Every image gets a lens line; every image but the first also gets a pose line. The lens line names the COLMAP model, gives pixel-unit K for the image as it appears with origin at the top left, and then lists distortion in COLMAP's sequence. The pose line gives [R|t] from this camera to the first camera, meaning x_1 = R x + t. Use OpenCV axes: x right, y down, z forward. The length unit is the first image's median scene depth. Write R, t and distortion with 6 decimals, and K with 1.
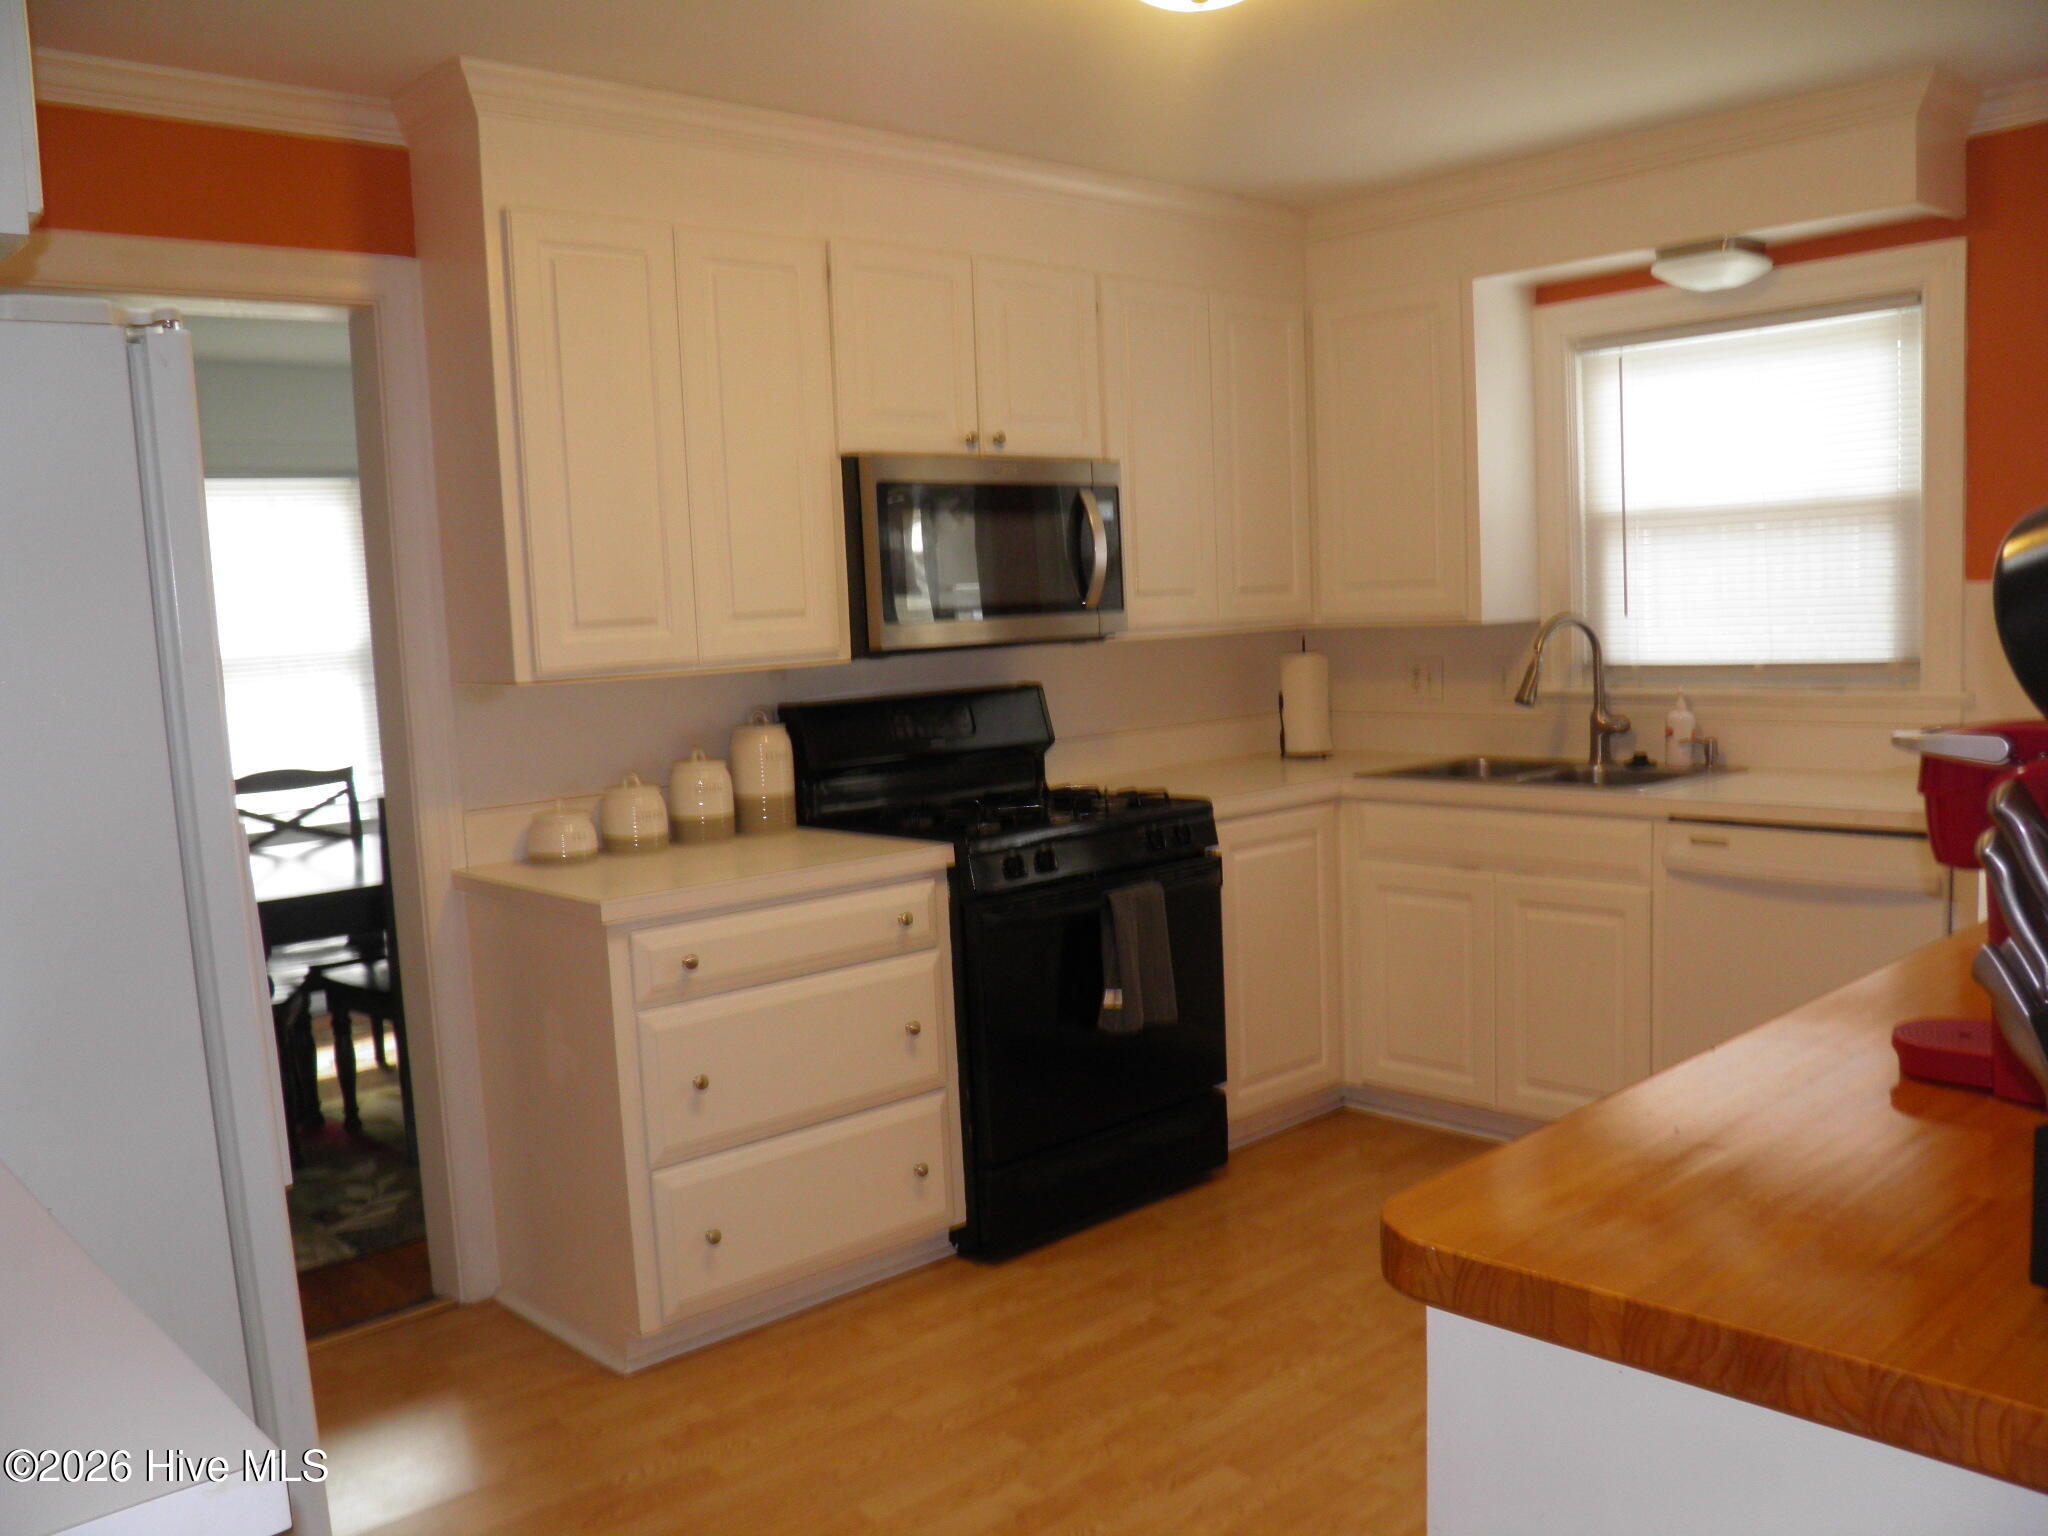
lens RADIAL K [[1696.5, 0, 1024.0], [0, 1696.5, 768.0], [0, 0, 1]] dist [-0.092459, -0.001548]
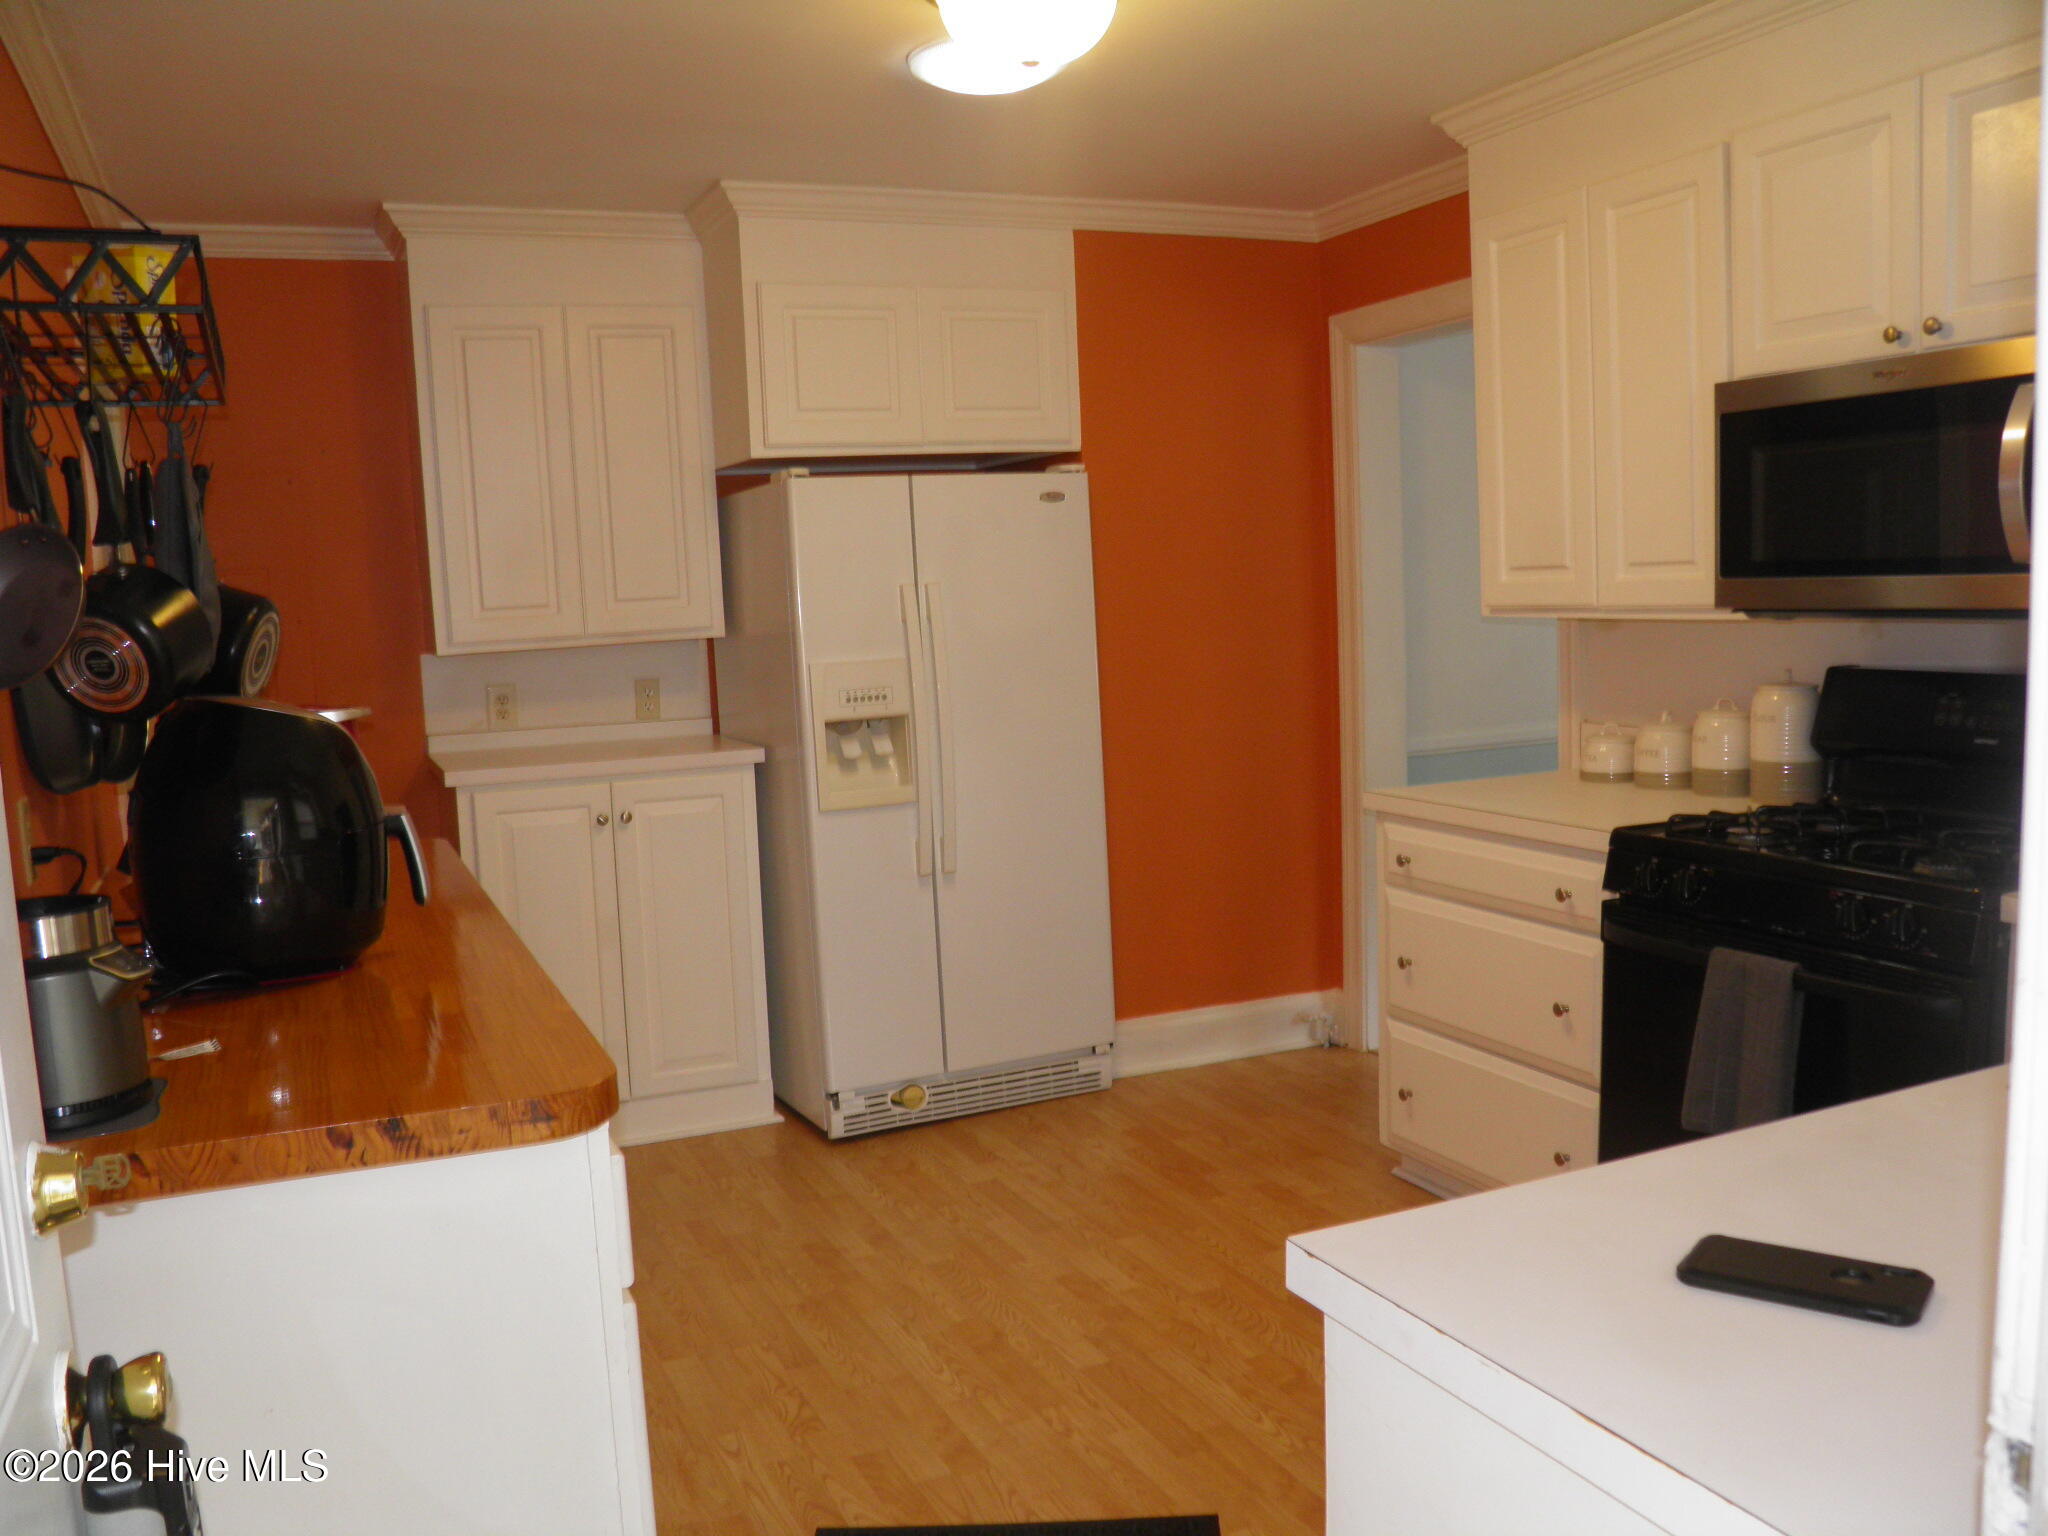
lens RADIAL K [[1696.5, 0, 1024.0], [0, 1696.5, 768.0], [0, 0, 1]] dist [-0.092459, -0.001548]
pose [[-0.293063, 0.167746, -0.941262, 0.991963], [-0.040720, 0.981405, 0.187579, -0.160119], [0.955225, 0.093301, -0.280783, 1.074347]]
